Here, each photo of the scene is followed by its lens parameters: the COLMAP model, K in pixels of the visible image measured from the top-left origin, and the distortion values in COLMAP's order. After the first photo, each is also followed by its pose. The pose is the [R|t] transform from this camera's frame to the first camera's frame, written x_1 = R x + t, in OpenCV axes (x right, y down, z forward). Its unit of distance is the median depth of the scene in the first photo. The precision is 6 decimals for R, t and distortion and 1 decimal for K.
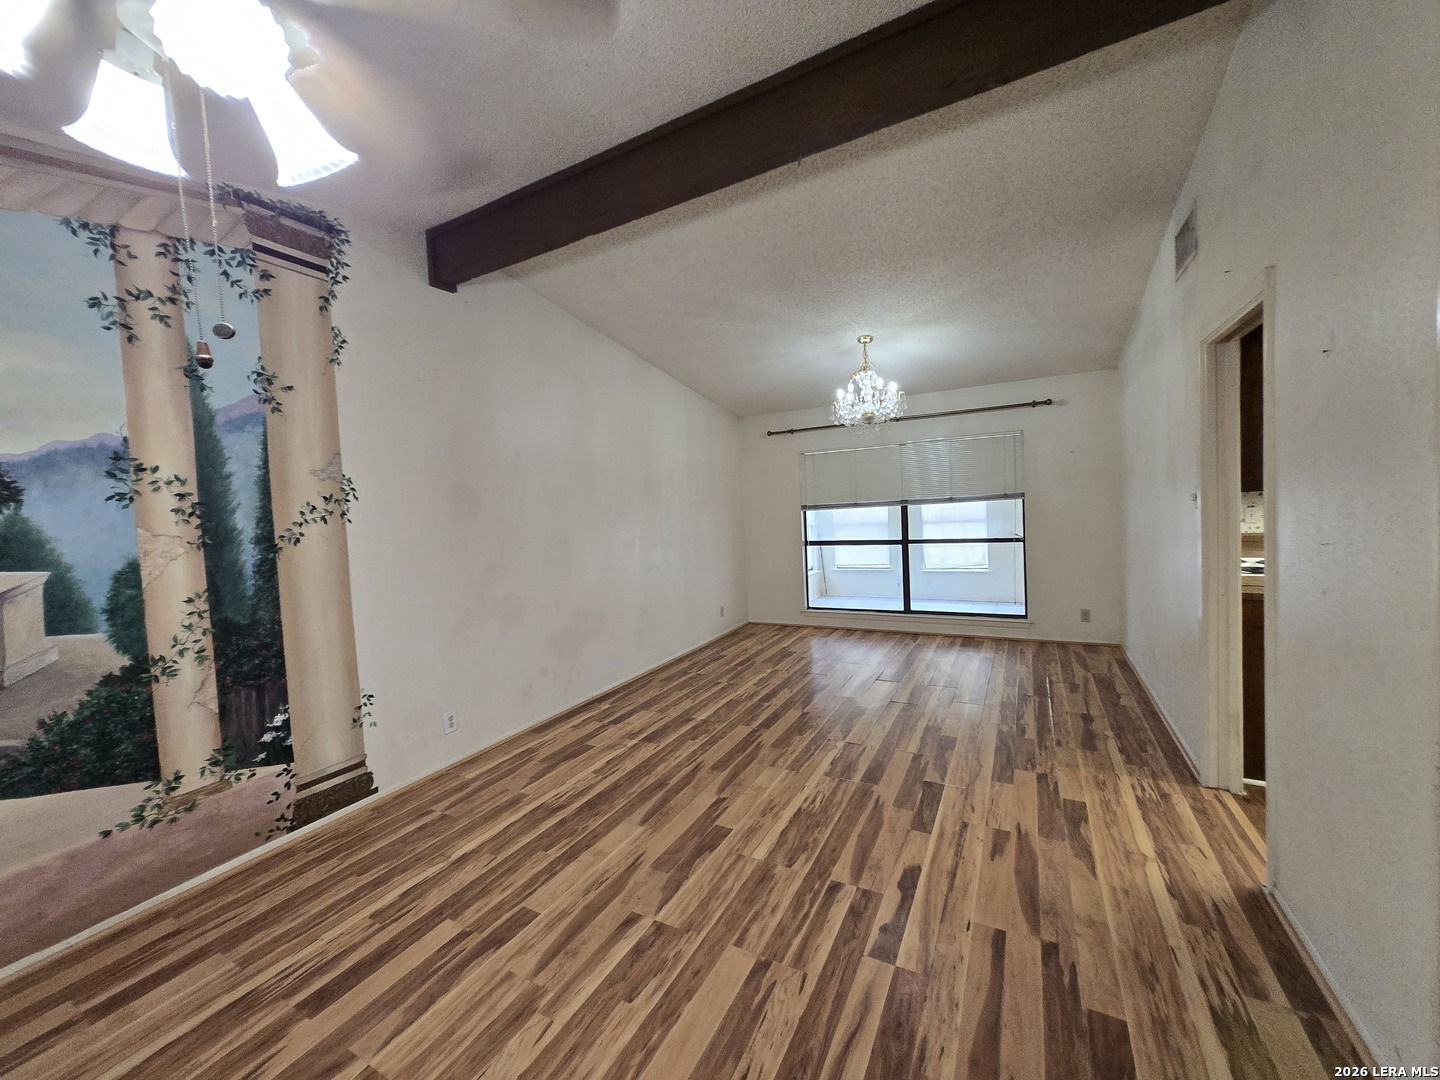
lens RADIAL K [[569.6, 0, 716.8], [0, 569.6, 537.2], [0, 0, 1]] dist [-0.000096, -0.000198]
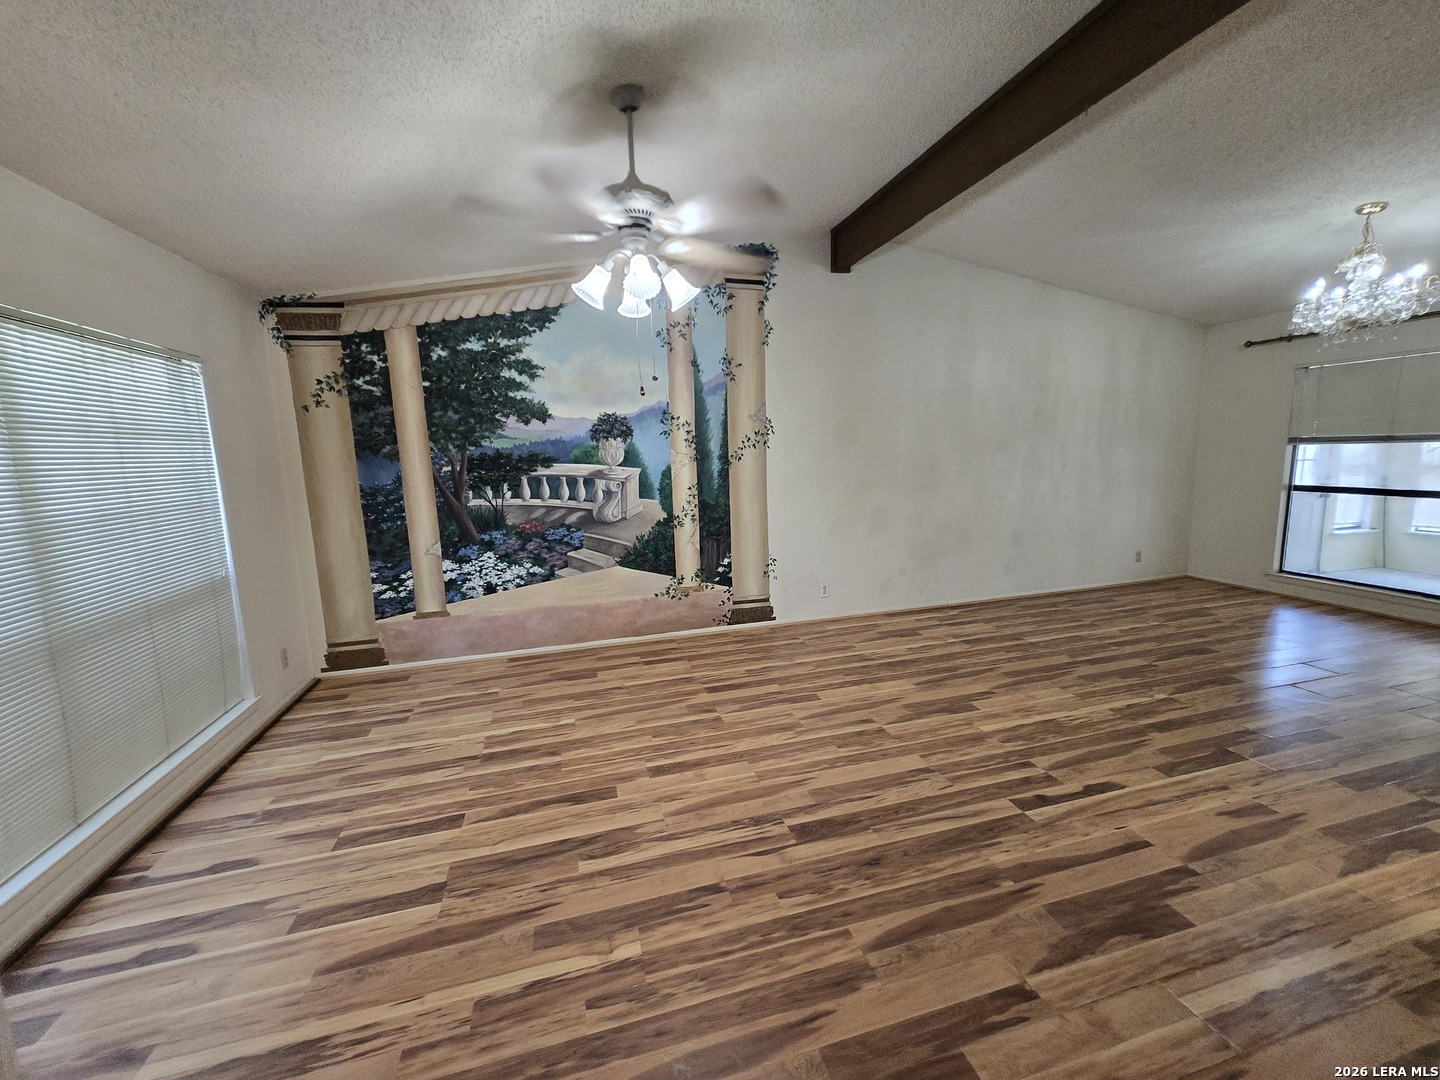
lens RADIAL K [[575.7, 0, 719.1], [0, 575.7, 545.3], [0, 0, 1]] dist [0.000109, 0.000009]
pose [[0.694770, 0.147751, -0.703893, 0.466089], [-0.043365, 0.985497, 0.164058, -0.018050], [0.717924, -0.083458, 0.691101, -0.241715]]
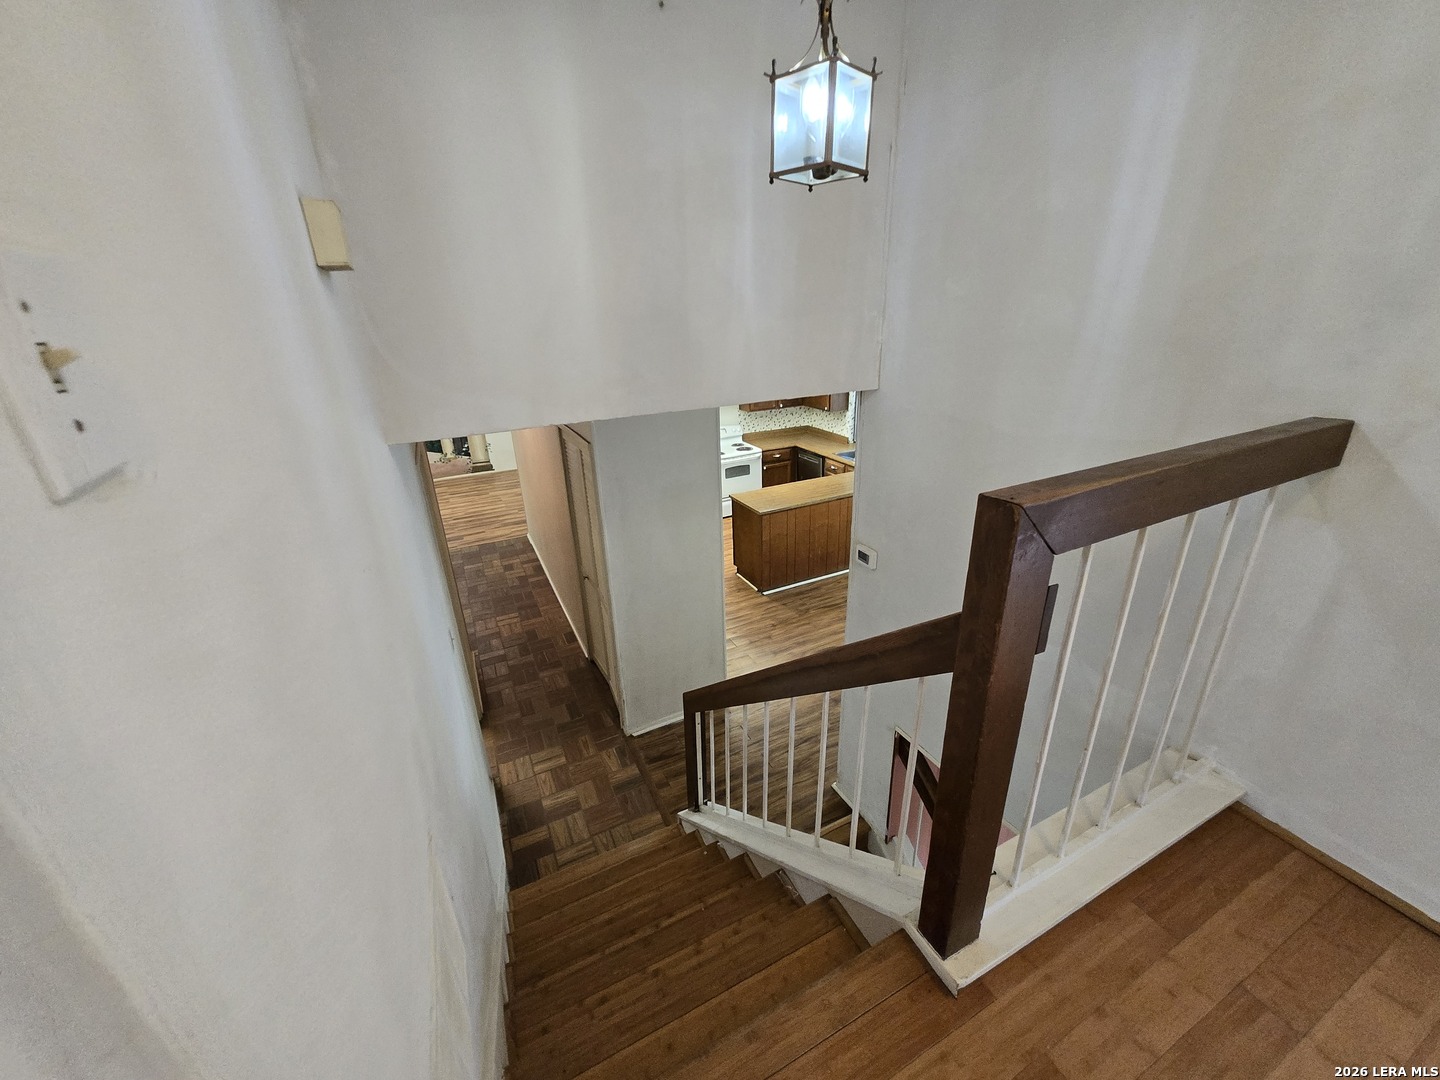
lens RADIAL K [[575.7, 0, 719.1], [0, 575.7, 545.3], [0, 0, 1]] dist [0.000109, 0.000009]
pose [[0.816448, 0.245215, -0.522765, 3.119167], [-0.037625, 0.926015, 0.375608, -0.652907], [0.576192, -0.286995, 0.765269, -1.352538]]
